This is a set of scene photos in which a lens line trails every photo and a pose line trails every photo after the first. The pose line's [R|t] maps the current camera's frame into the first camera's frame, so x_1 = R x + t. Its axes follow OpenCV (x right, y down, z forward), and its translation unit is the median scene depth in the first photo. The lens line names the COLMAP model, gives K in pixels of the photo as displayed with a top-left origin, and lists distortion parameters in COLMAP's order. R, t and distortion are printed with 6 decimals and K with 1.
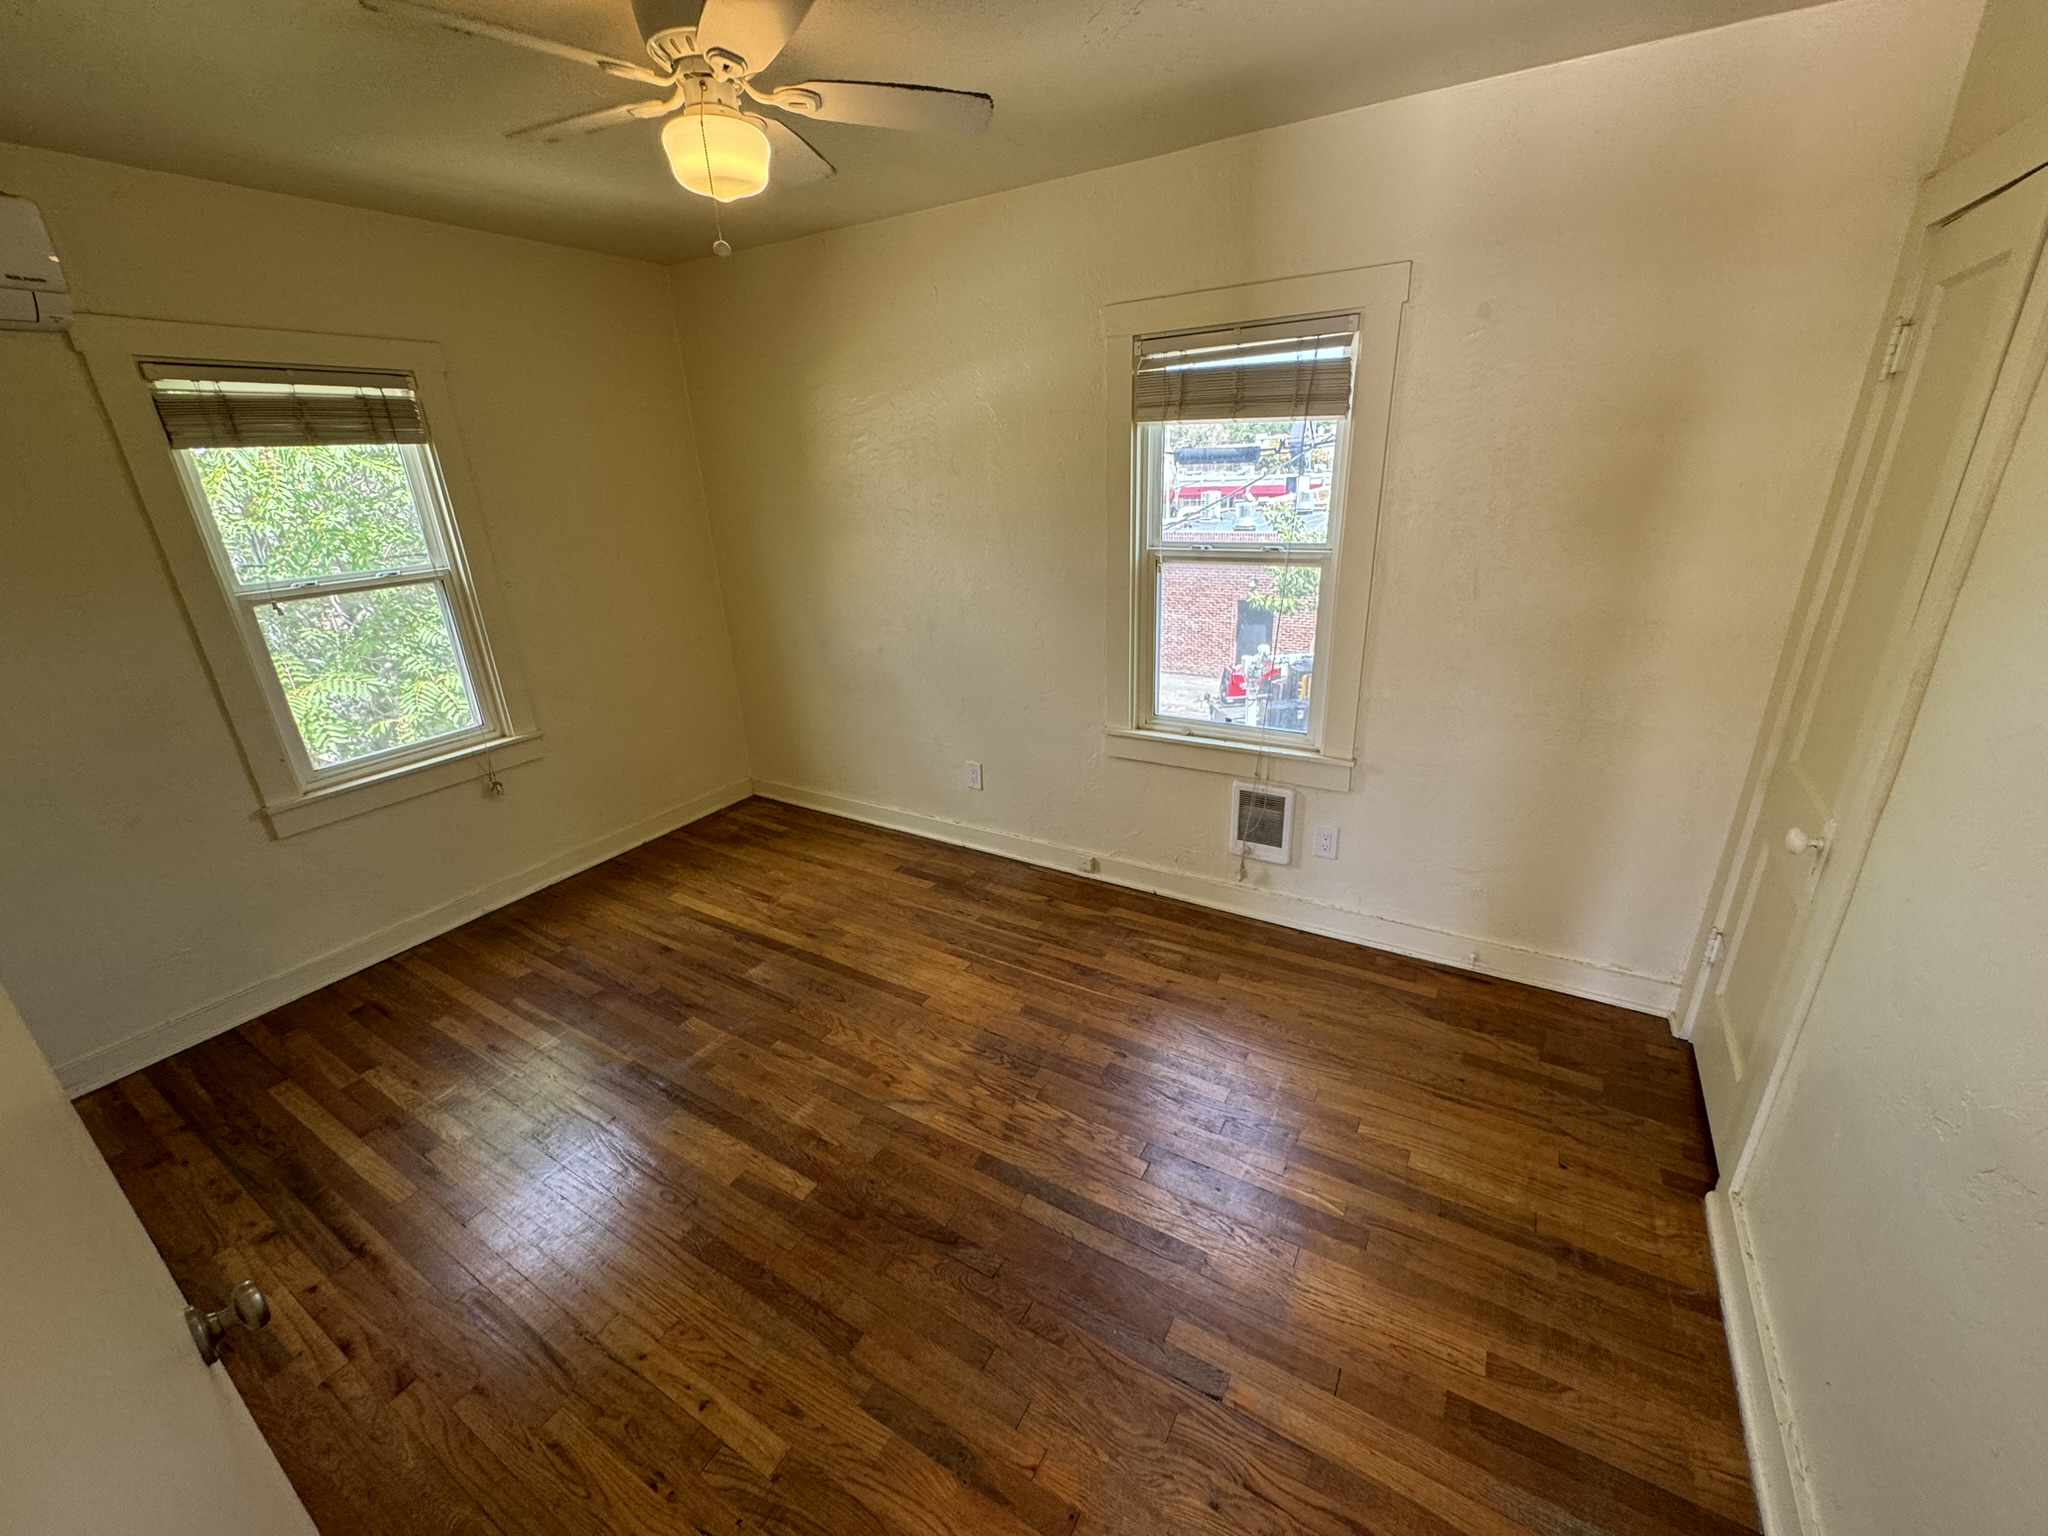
lens RADIAL K [[818.8, 0, 1024.0], [0, 818.8, 768.0], [0, 0, 1]] dist [-0.001047, -0.000925]
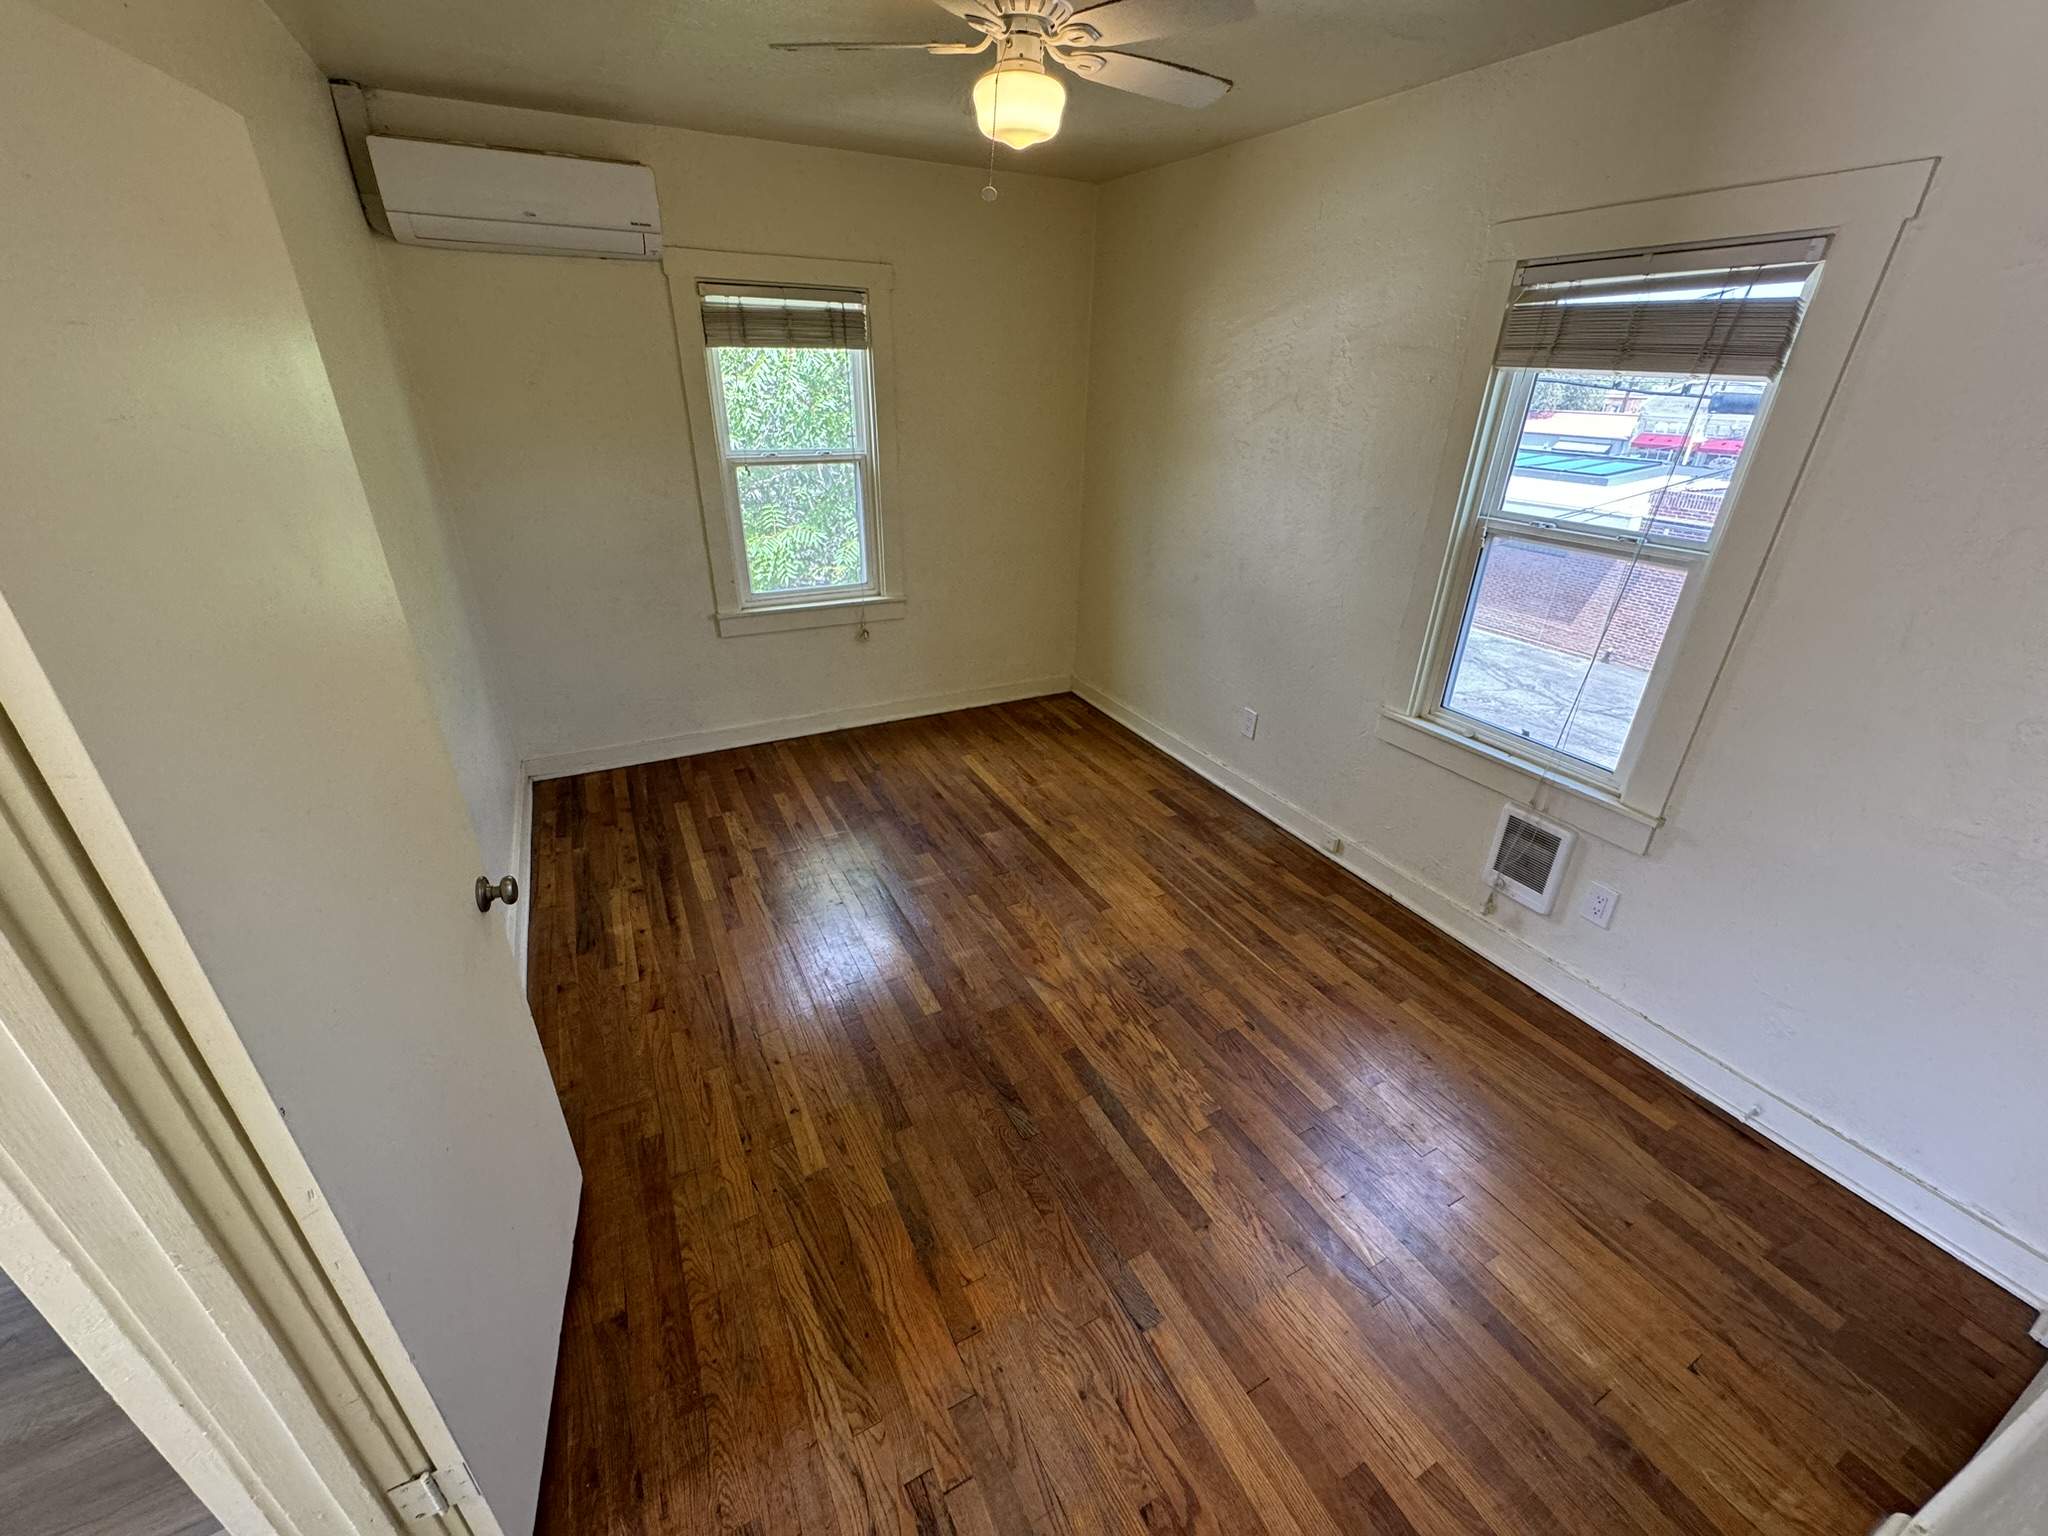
lens RADIAL K [[818.8, 0, 1024.0], [0, 818.8, 768.0], [0, 0, 1]] dist [-0.001047, -0.000925]
pose [[0.849834, 0.279054, -0.447113, 0.221872], [-0.235340, 0.959980, 0.151832, -0.033643], [0.471589, -0.023808, 0.881497, 0.002210]]
